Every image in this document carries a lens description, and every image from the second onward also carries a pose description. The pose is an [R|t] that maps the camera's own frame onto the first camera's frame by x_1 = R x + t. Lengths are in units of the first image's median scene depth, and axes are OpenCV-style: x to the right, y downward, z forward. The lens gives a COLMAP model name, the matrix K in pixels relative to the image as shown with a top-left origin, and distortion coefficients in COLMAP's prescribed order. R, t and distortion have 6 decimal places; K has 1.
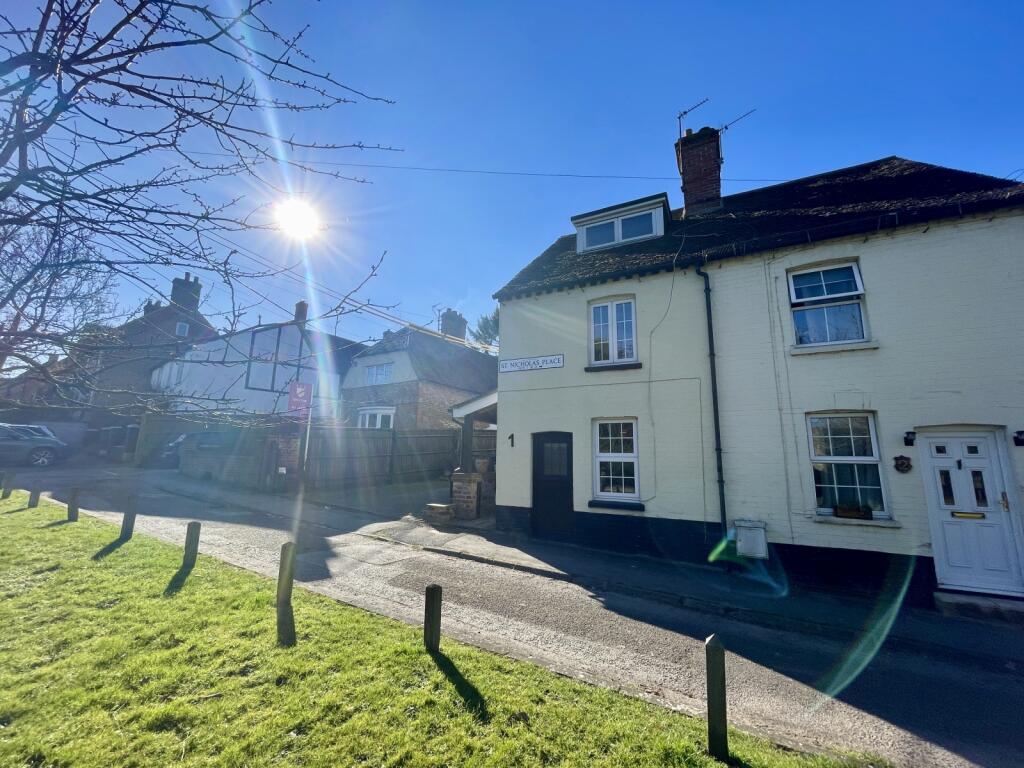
lens RADIAL K [[408.6, 0, 511.0], [0, 408.6, 388.3], [0, 0, 1]] dist [0.011547, 0.000061]
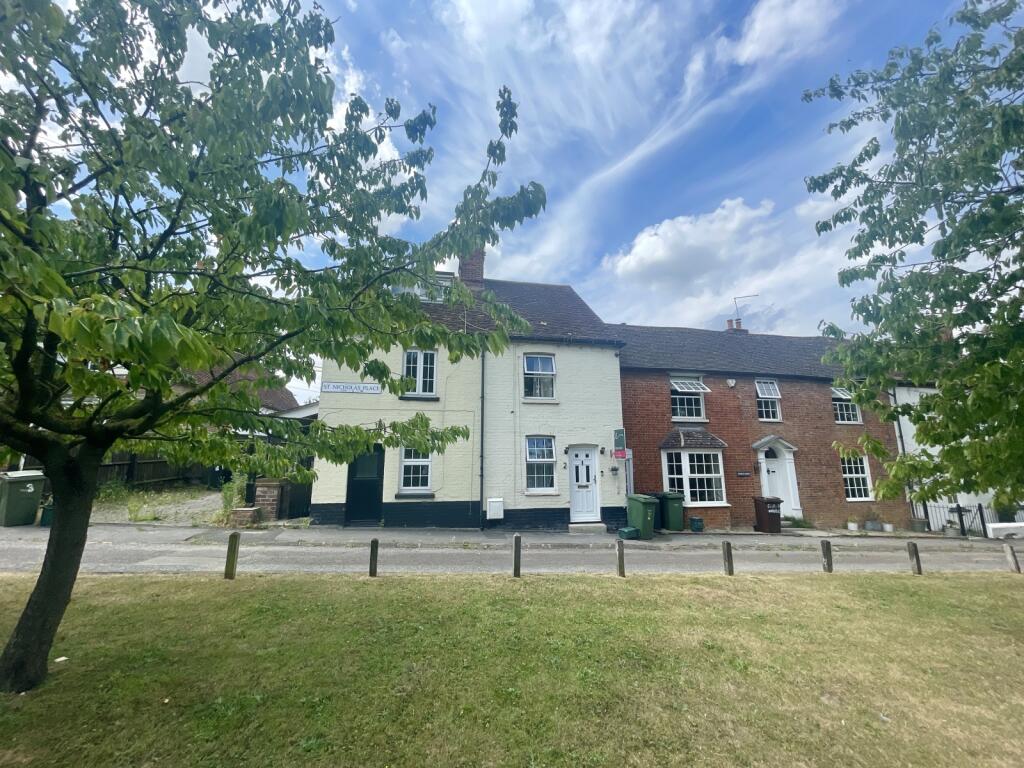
lens RADIAL K [[408.6, 0, 511.0], [0, 408.6, 388.3], [0, 0, 1]] dist [0.011547, 0.000061]
pose [[0.819804, 0.091065, 0.565356, -0.304574], [-0.082073, 0.995767, -0.041383, -0.055756], [-0.566732, -0.012475, 0.823808, -0.359731]]
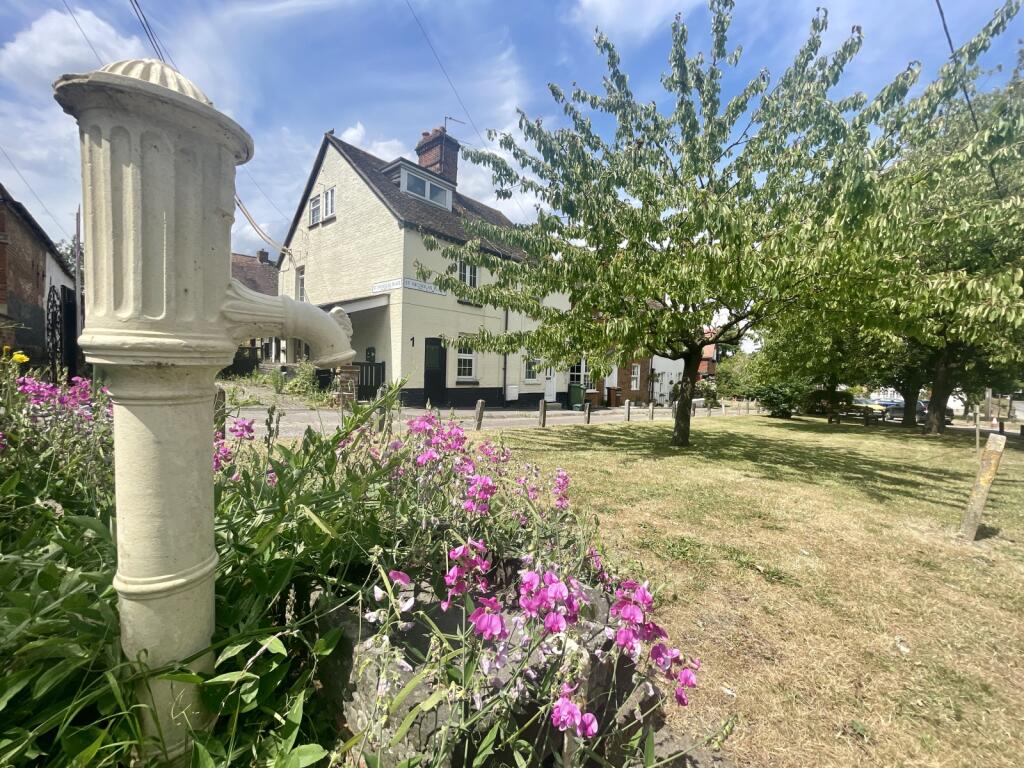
lens RADIAL K [[408.6, 0, 511.0], [0, 408.6, 388.3], [0, 0, 1]] dist [0.011547, 0.000061]
pose [[0.247703, -0.061044, 0.966911, -1.409476], [-0.220433, 0.968287, 0.117601, 0.052786], [-0.943426, -0.242270, 0.226392, 0.394353]]
